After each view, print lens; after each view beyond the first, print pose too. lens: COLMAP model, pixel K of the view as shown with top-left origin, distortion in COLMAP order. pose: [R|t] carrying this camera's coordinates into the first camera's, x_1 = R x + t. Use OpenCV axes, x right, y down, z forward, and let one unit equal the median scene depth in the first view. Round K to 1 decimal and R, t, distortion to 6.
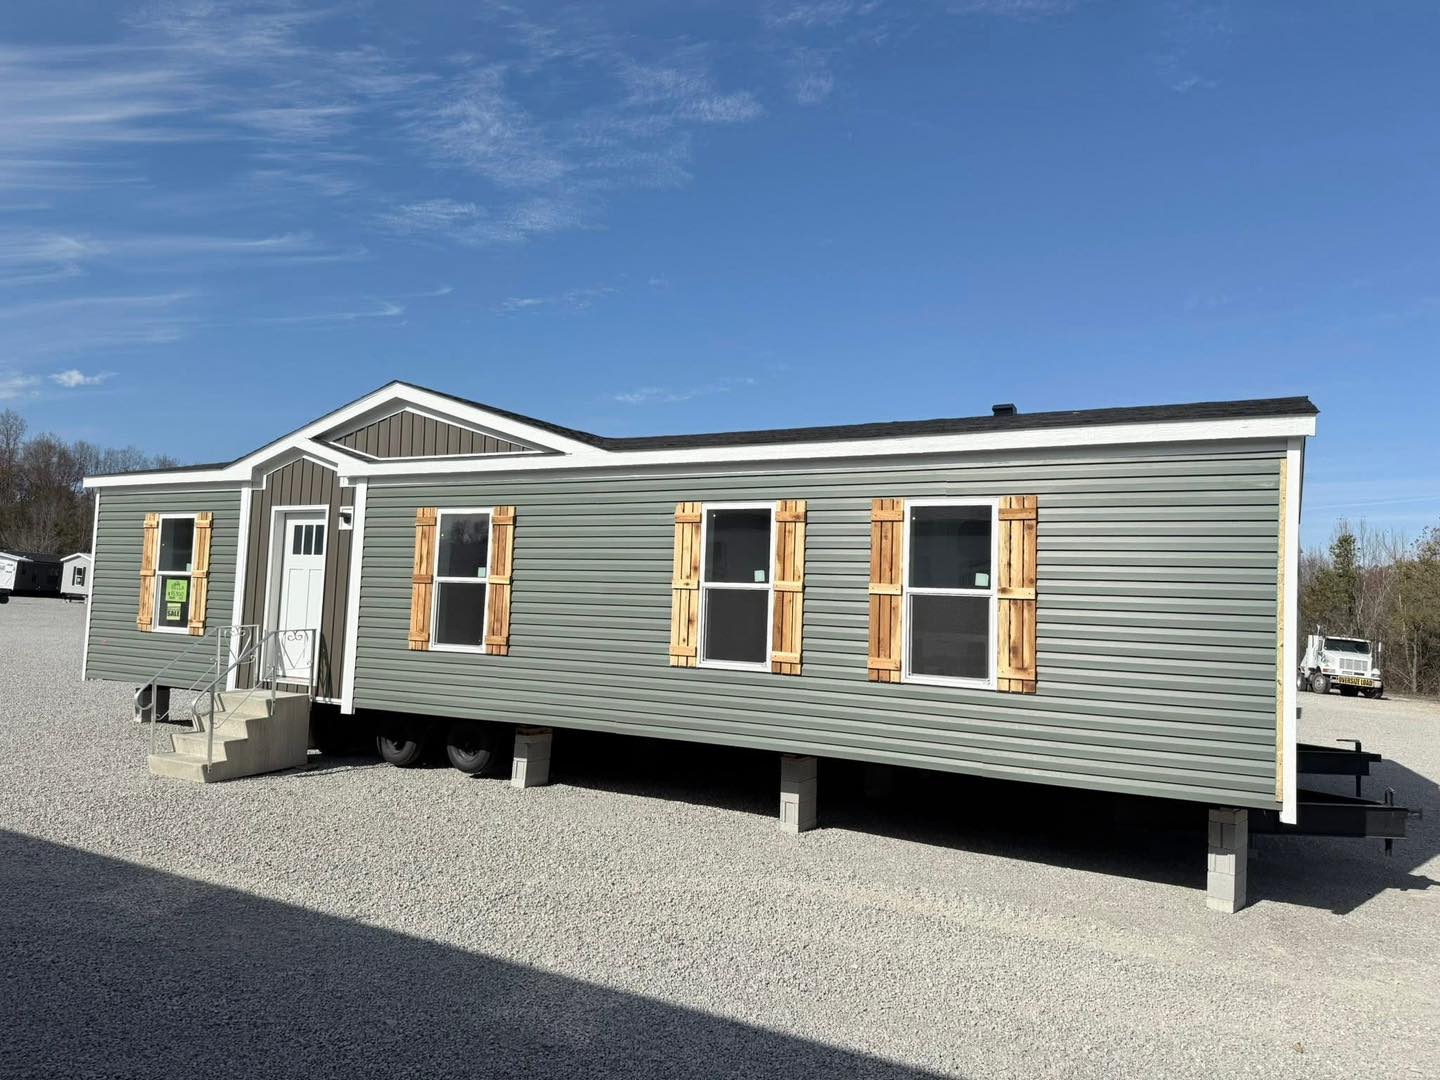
lens RADIAL K [[1008.7, 0, 714.6], [0, 1008.7, 540.6], [0, 0, 1]] dist [0.065175, -0.097764]
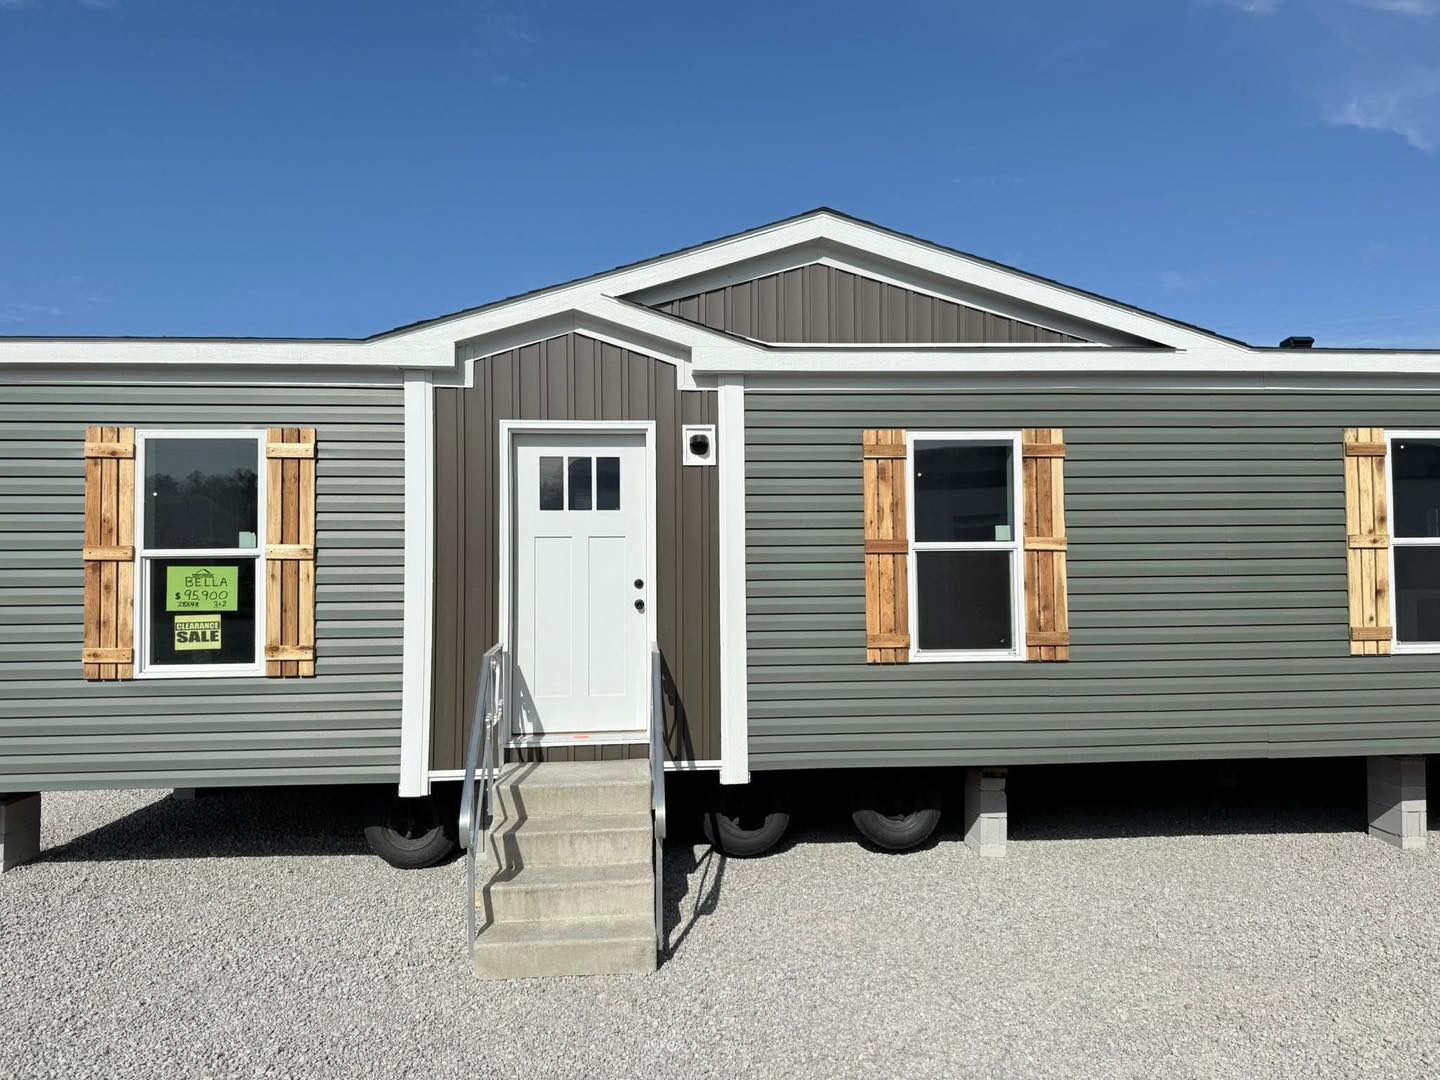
lens RADIAL K [[1275.6, 0, 720.2], [0, 1275.6, 567.5], [0, 0, 1]] dist [0.110063, -0.005792]
pose [[0.821516, -0.039715, 0.568801, -0.760212], [0.003248, 0.997881, 0.064983, -0.000194], [-0.570176, -0.051537, 0.819904, 0.401713]]
